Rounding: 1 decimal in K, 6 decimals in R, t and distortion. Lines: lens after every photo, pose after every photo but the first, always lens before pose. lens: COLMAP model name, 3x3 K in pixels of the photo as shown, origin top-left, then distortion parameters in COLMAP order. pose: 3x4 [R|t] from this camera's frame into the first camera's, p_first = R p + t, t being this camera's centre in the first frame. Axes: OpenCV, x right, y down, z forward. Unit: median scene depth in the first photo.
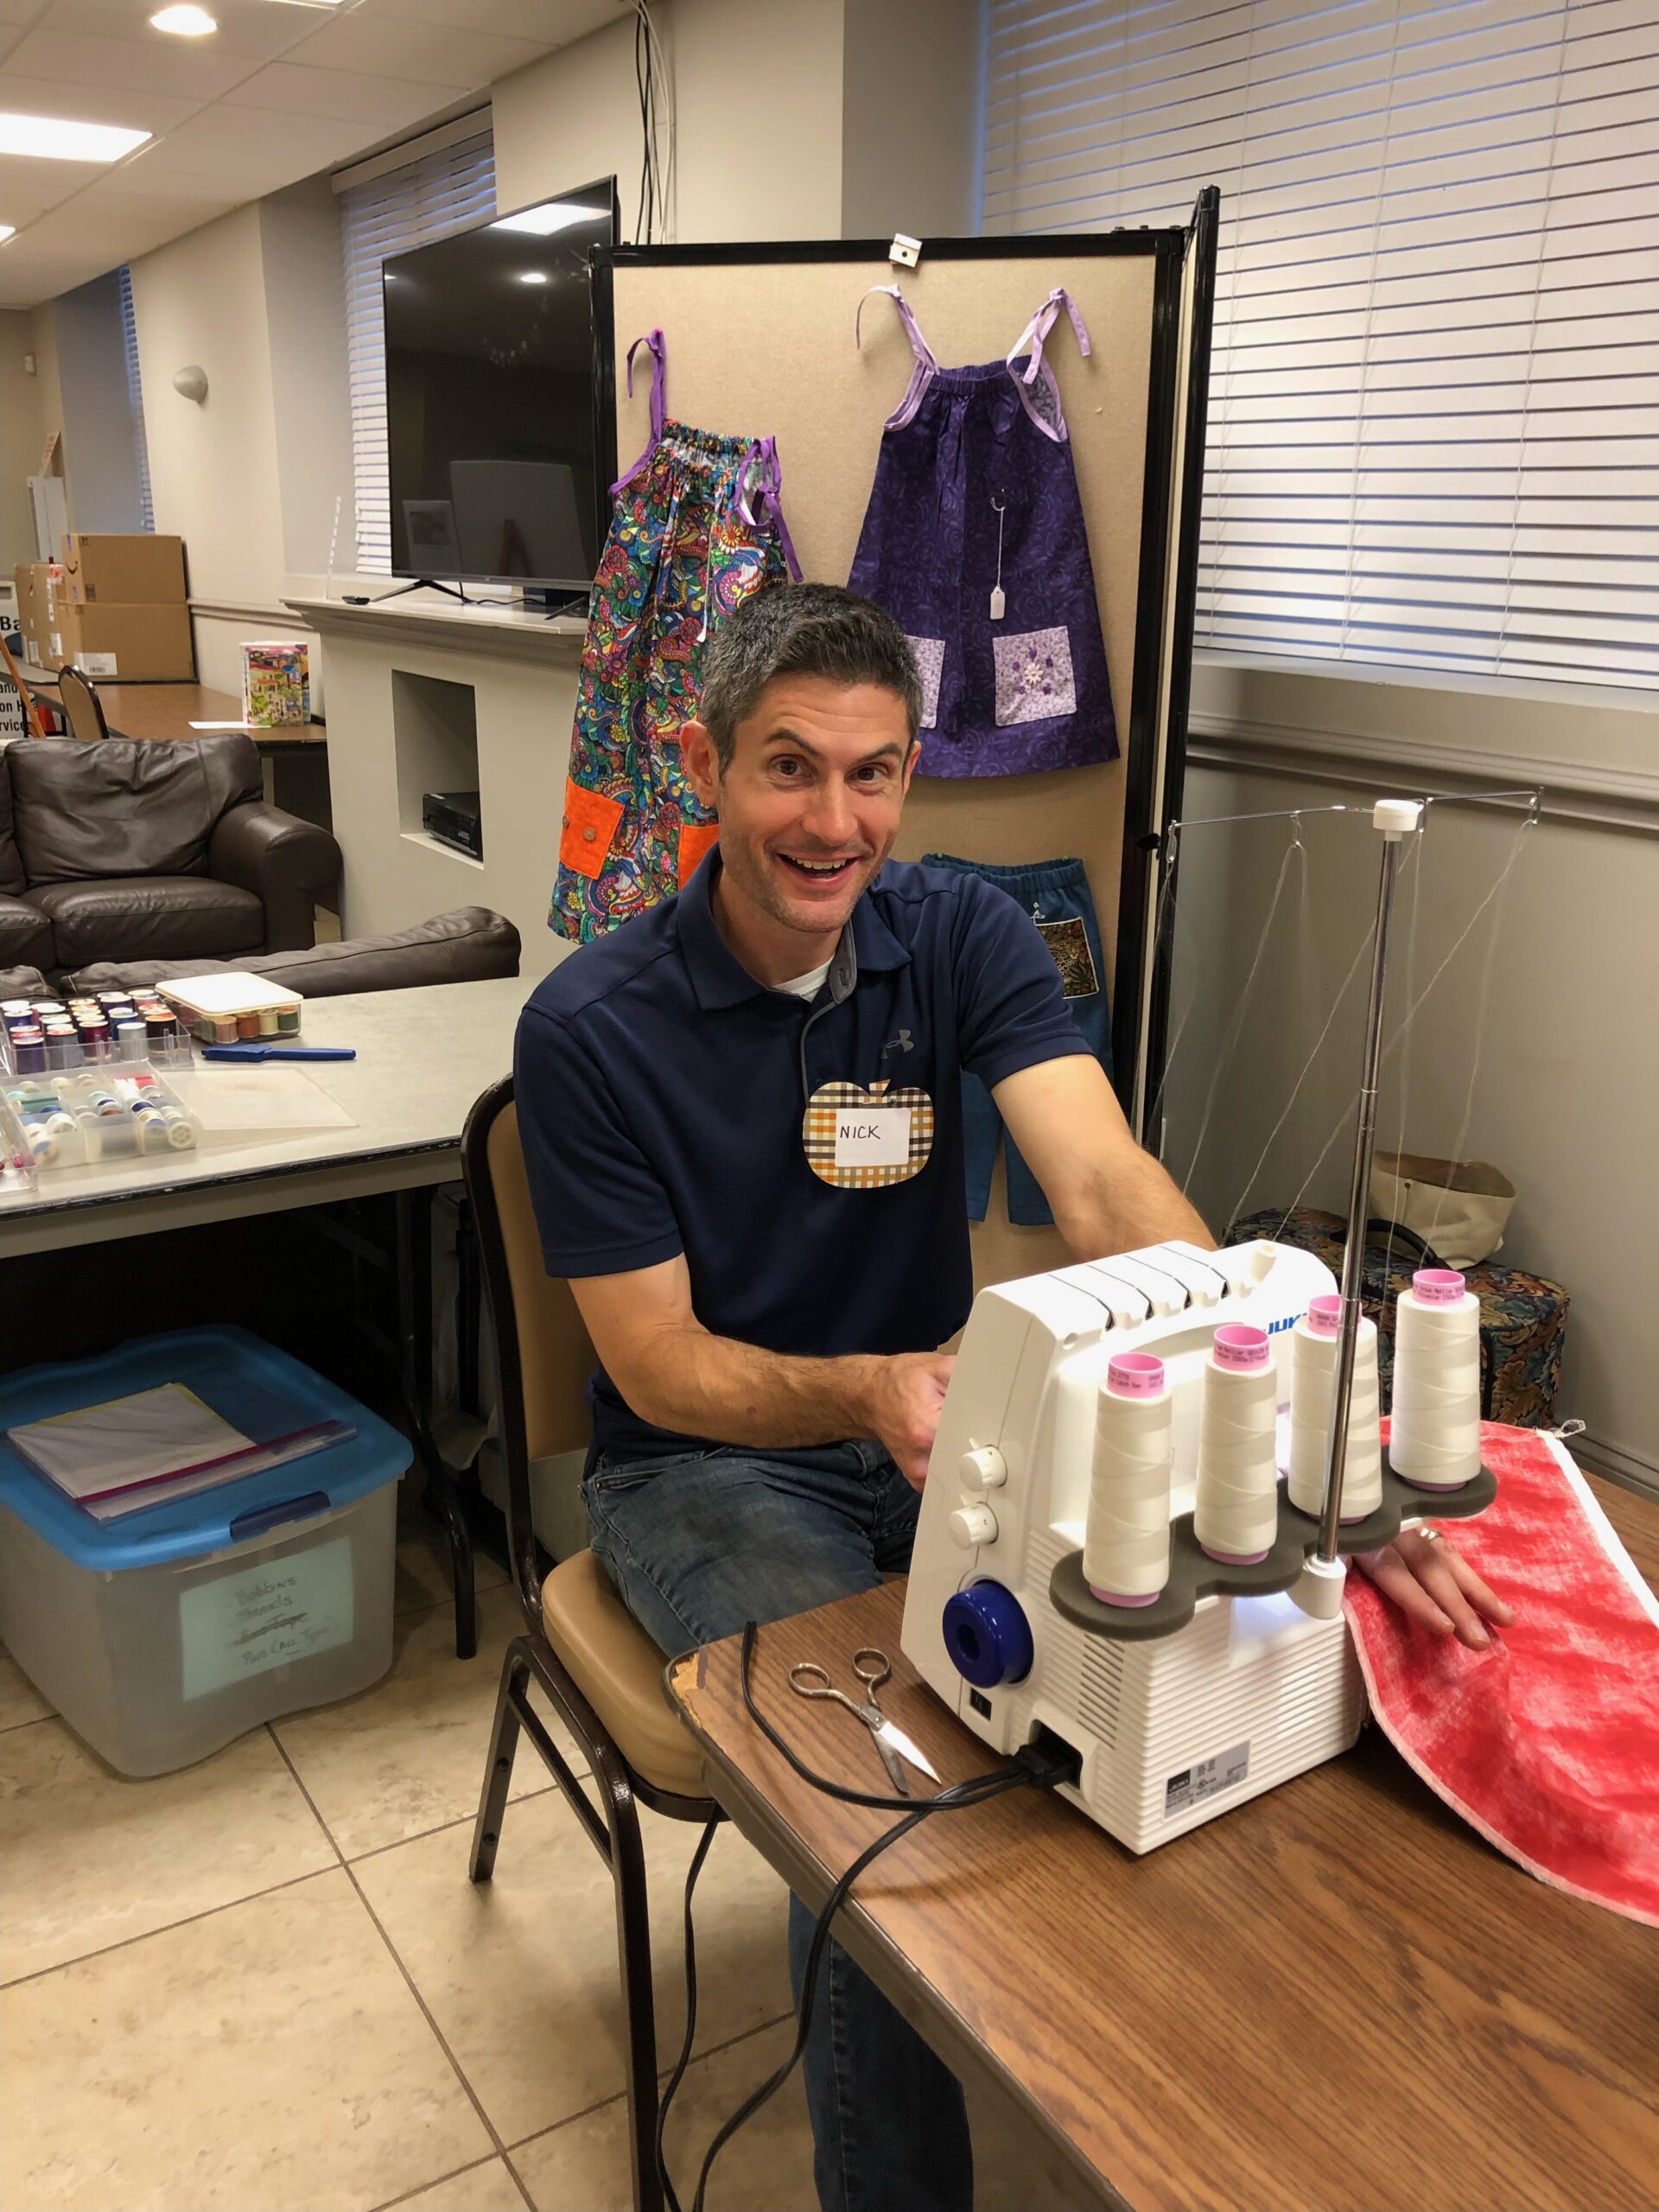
lens RADIAL K [[1813.0, 0, 895.3], [0, 1813.0, 1086.9], [0, 0, 1]] dist [0.006001, 0.004463]
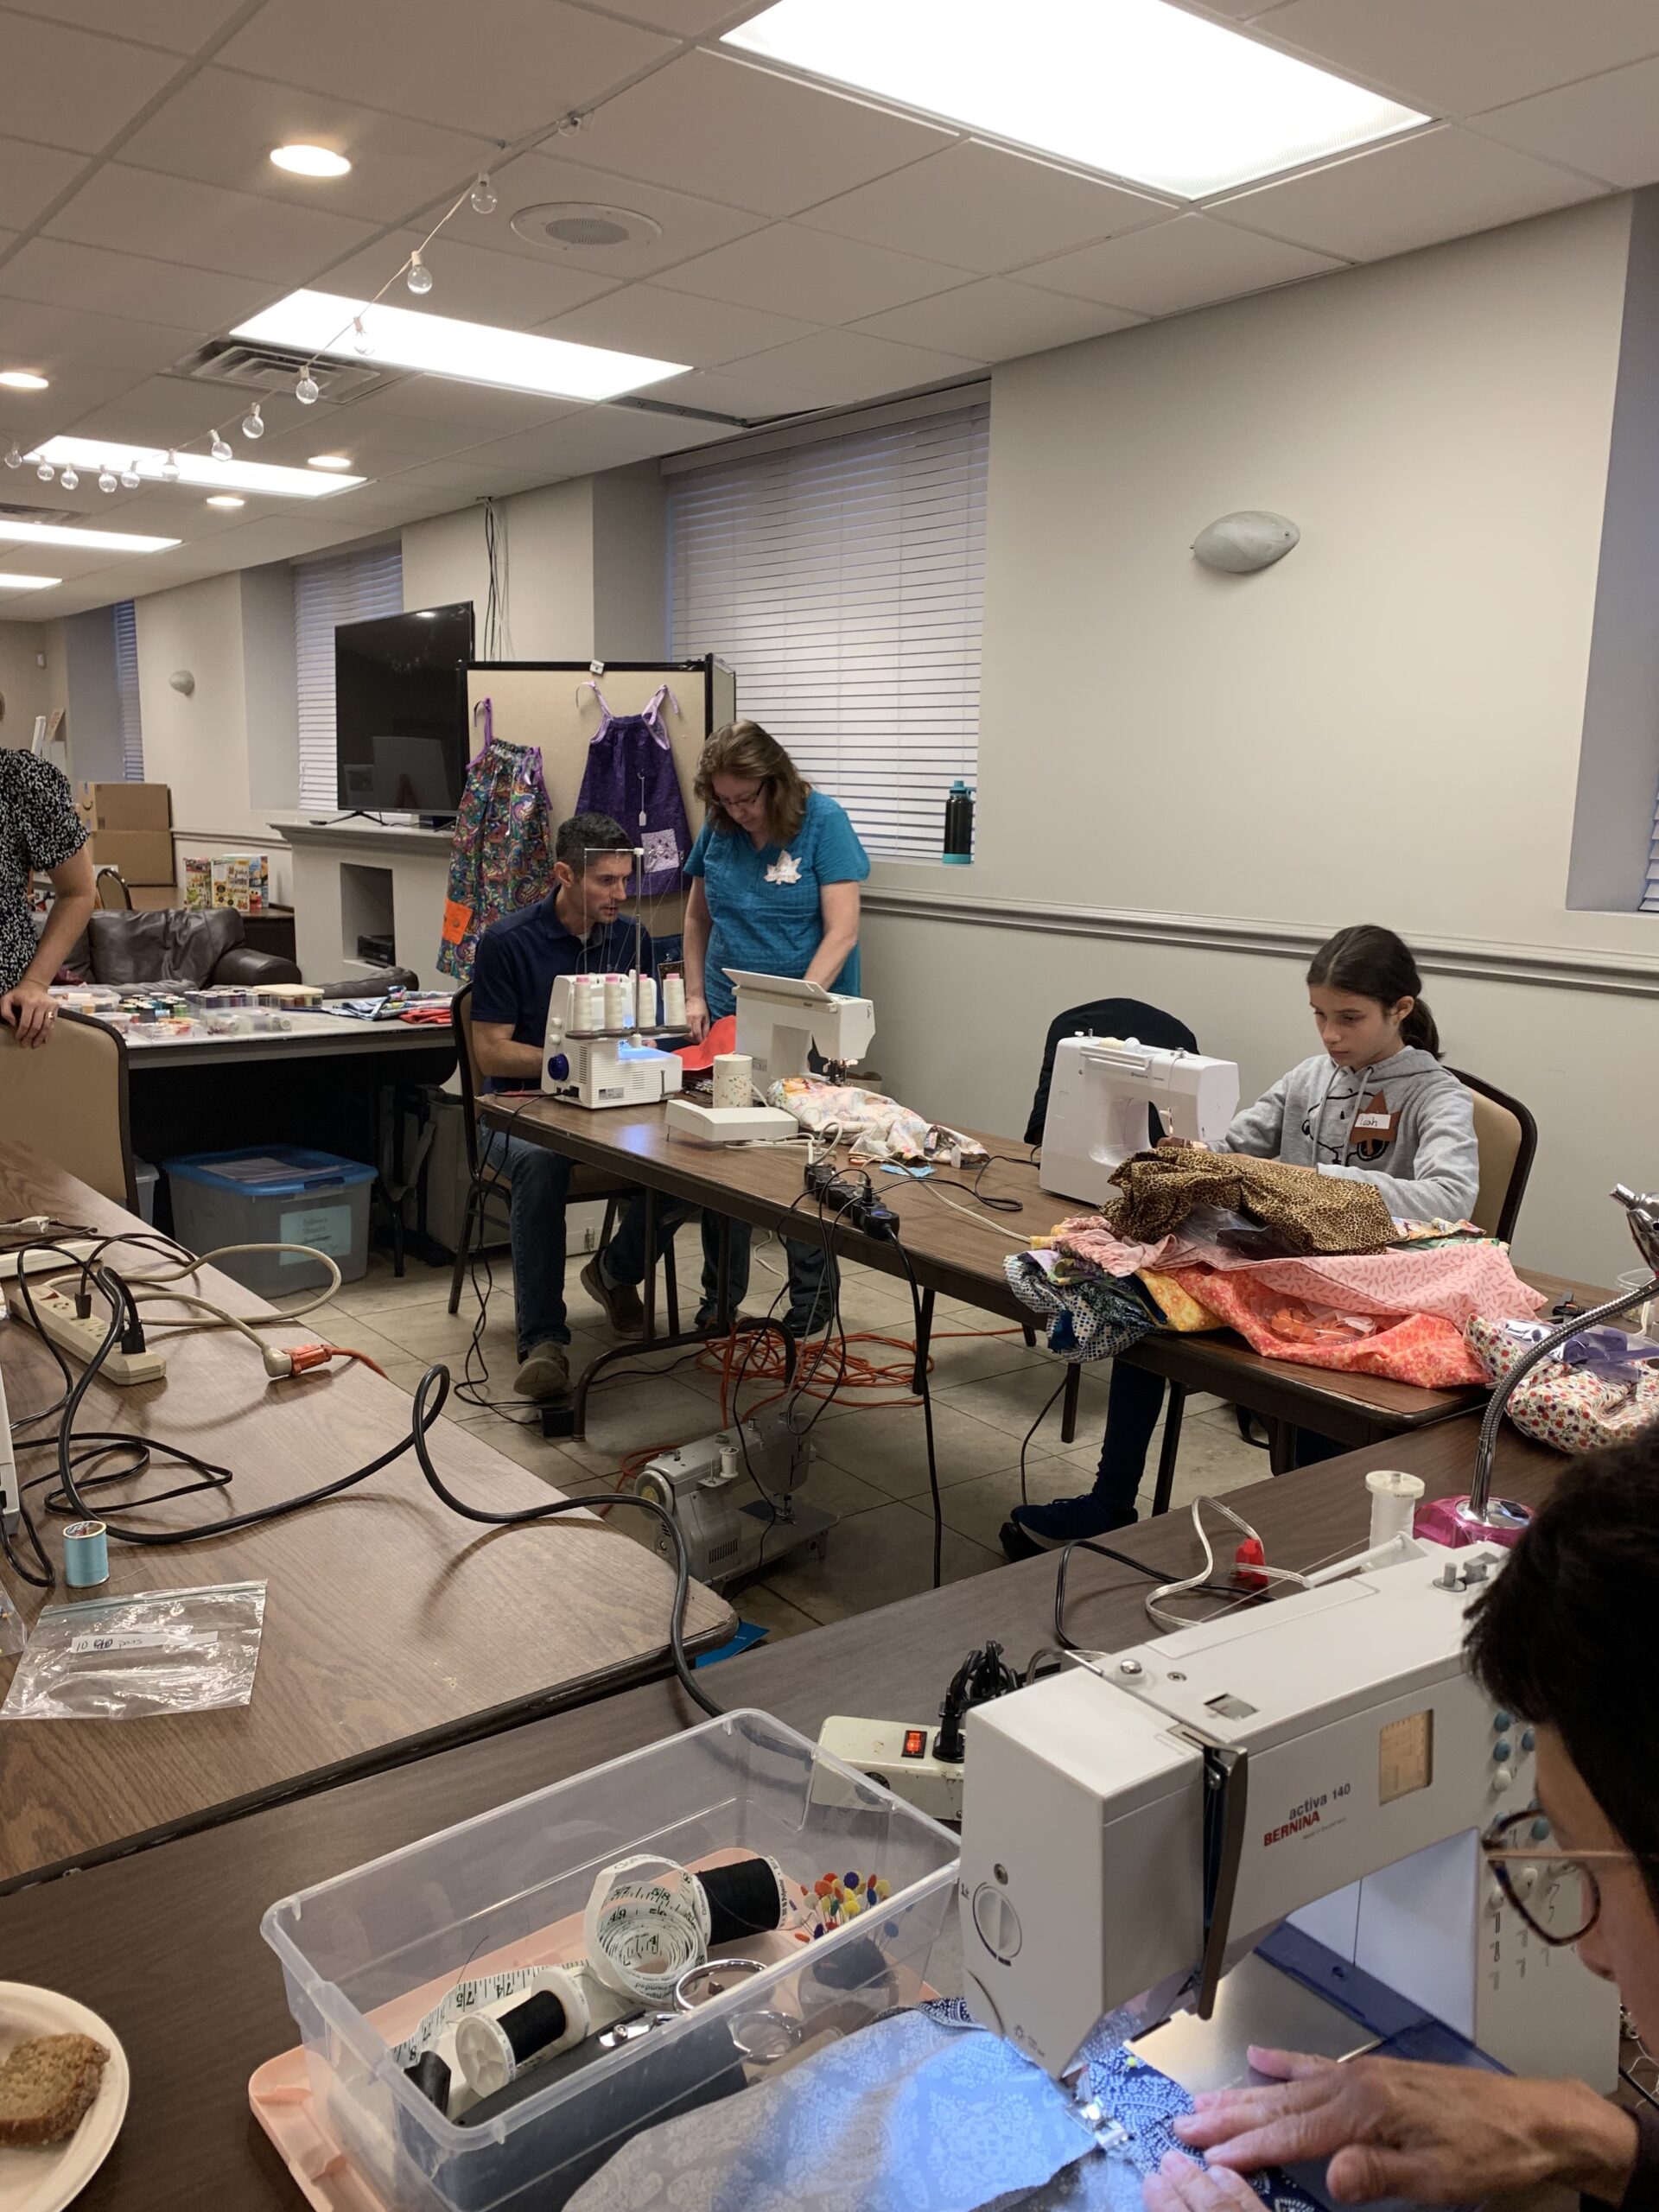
lens RADIAL K [[1686.2, 0, 911.5], [0, 1686.2, 1150.5], [0, 0, 1]] dist [-0.001476, 0.001142]
pose [[0.995565, -0.012304, 0.093272, 0.185029], [0.019950, 0.996474, -0.081497, 0.312896], [-0.091941, 0.082996, 0.992300, -1.045798]]
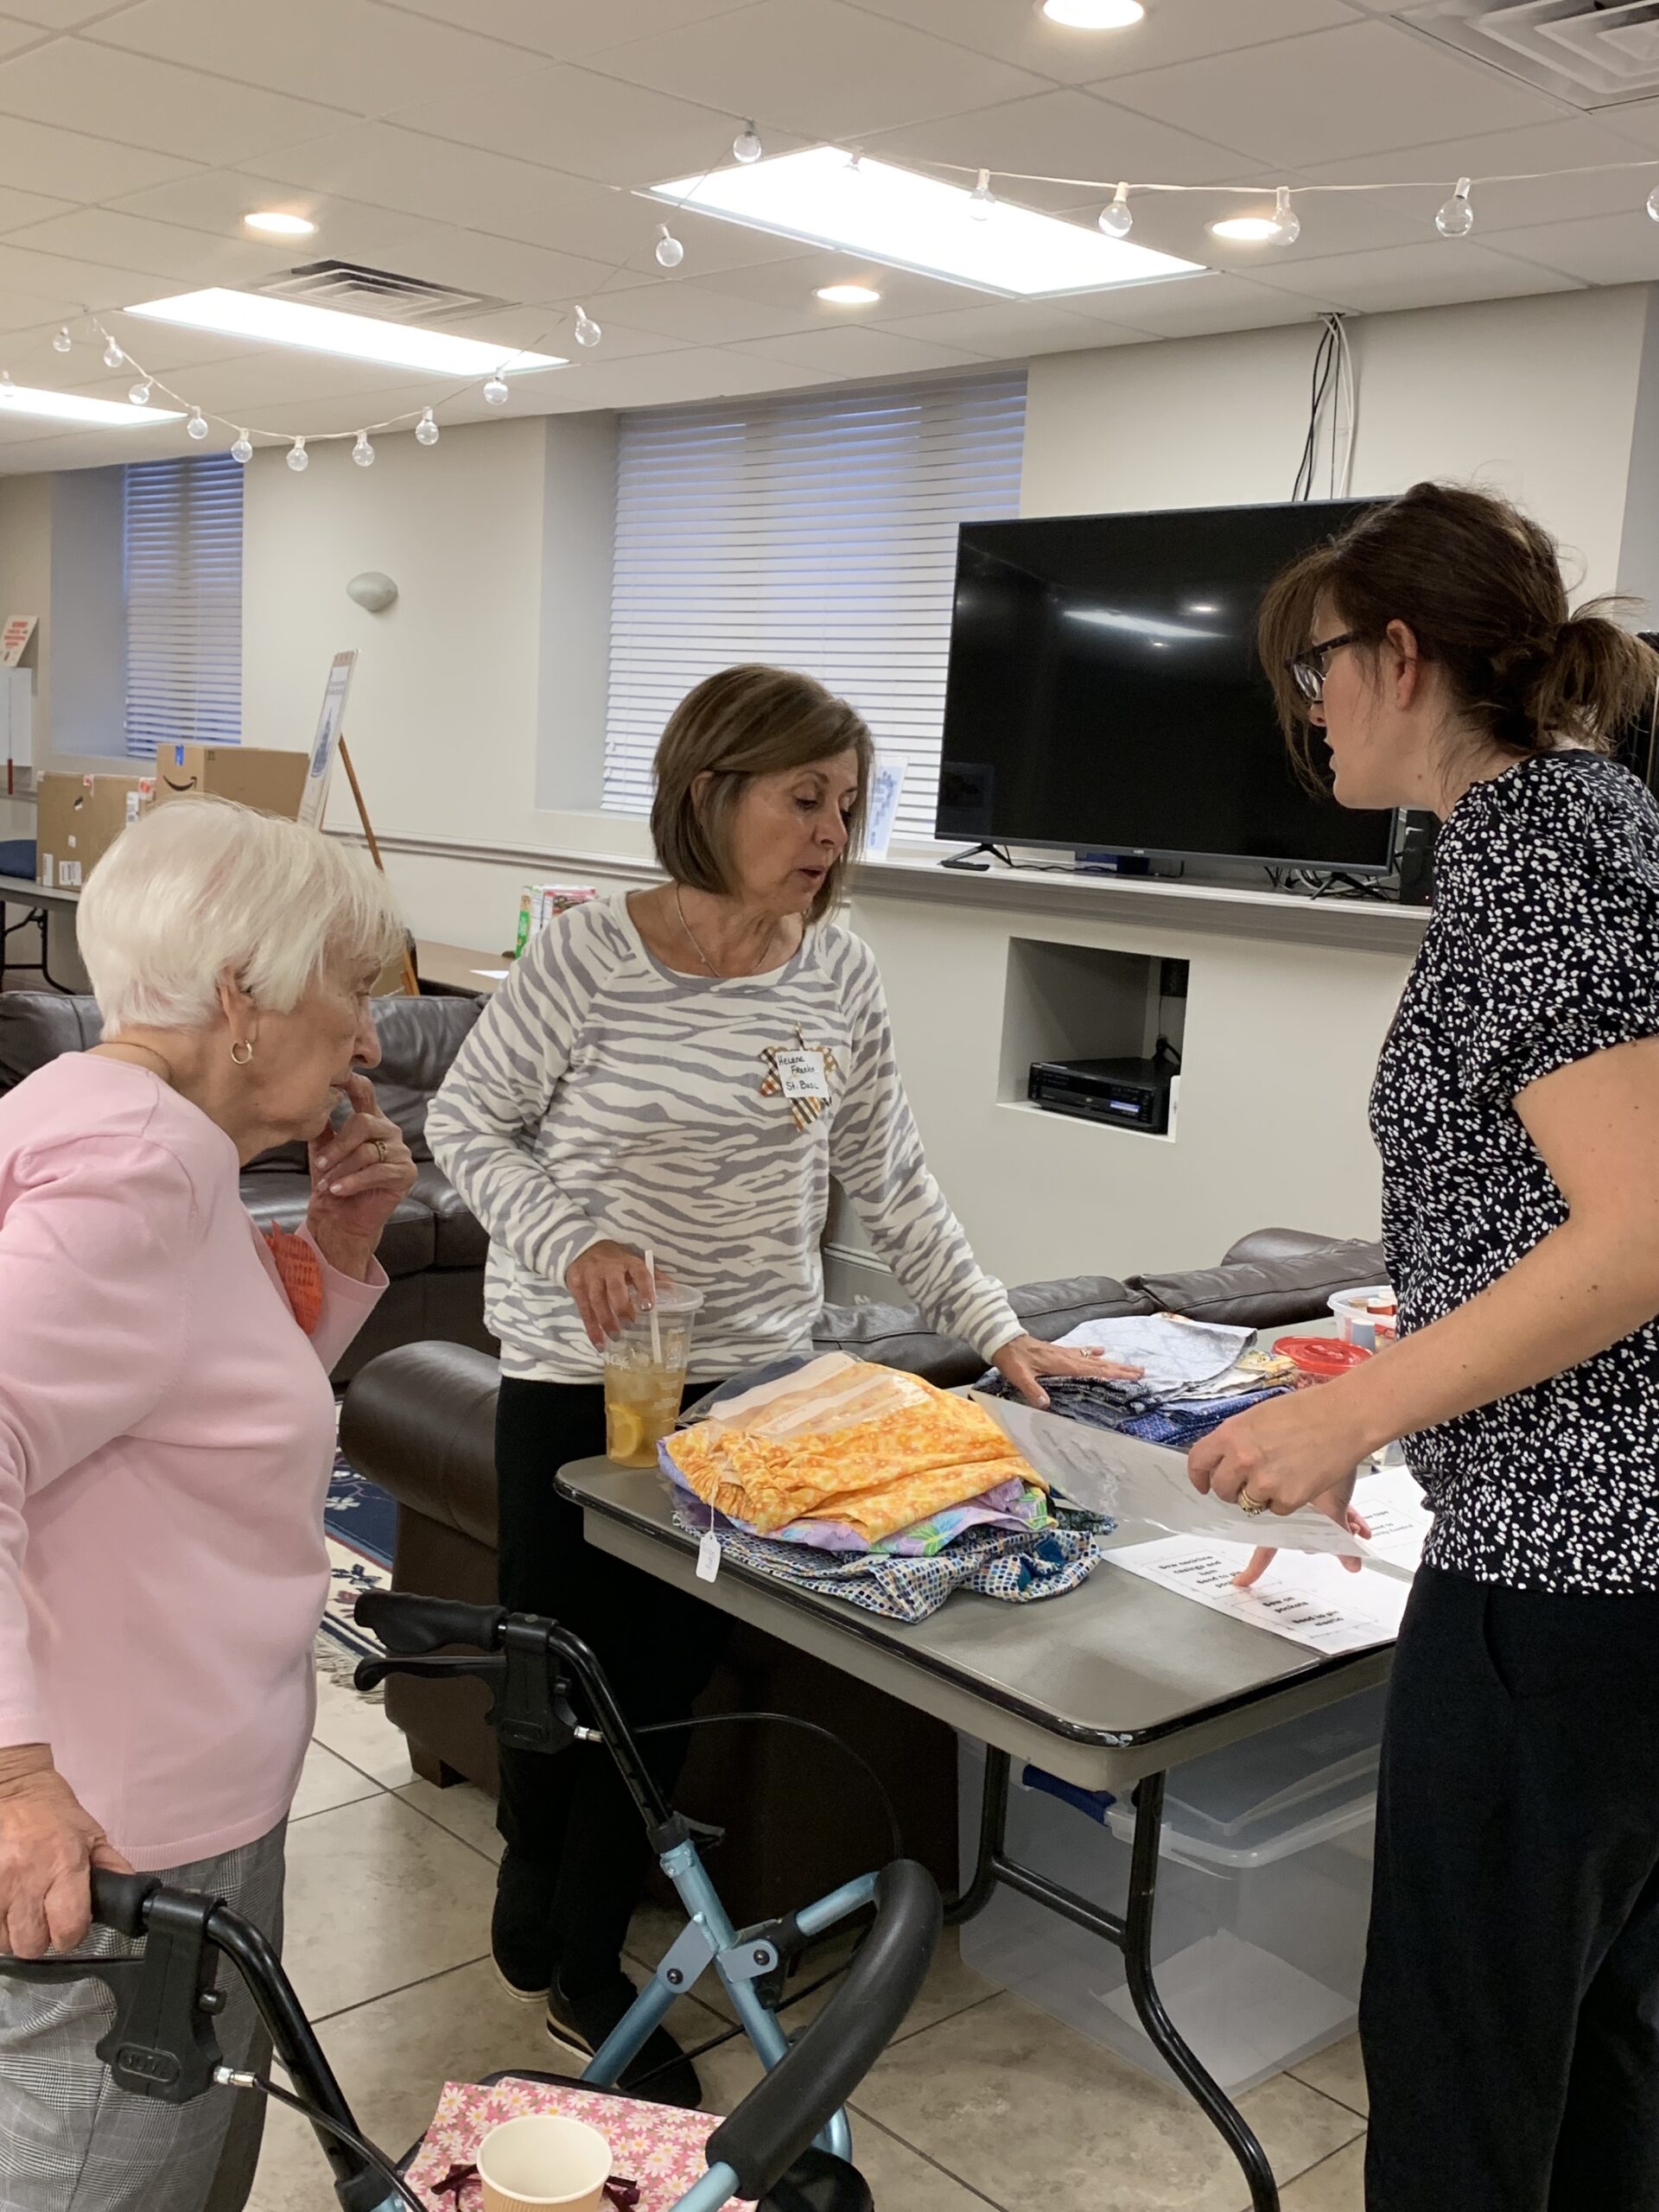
lens RADIAL K [[2189.7, 0, 840.3], [0, 2189.7, 1113.2], [0, 0, 1]] dist [0.062532, 0.000000]
pose [[0.982139, 0.009774, 0.187901, -1.031398], [0.013522, 0.992401, -0.122298, 0.012395], [-0.187669, 0.122655, 0.974544, -0.208137]]
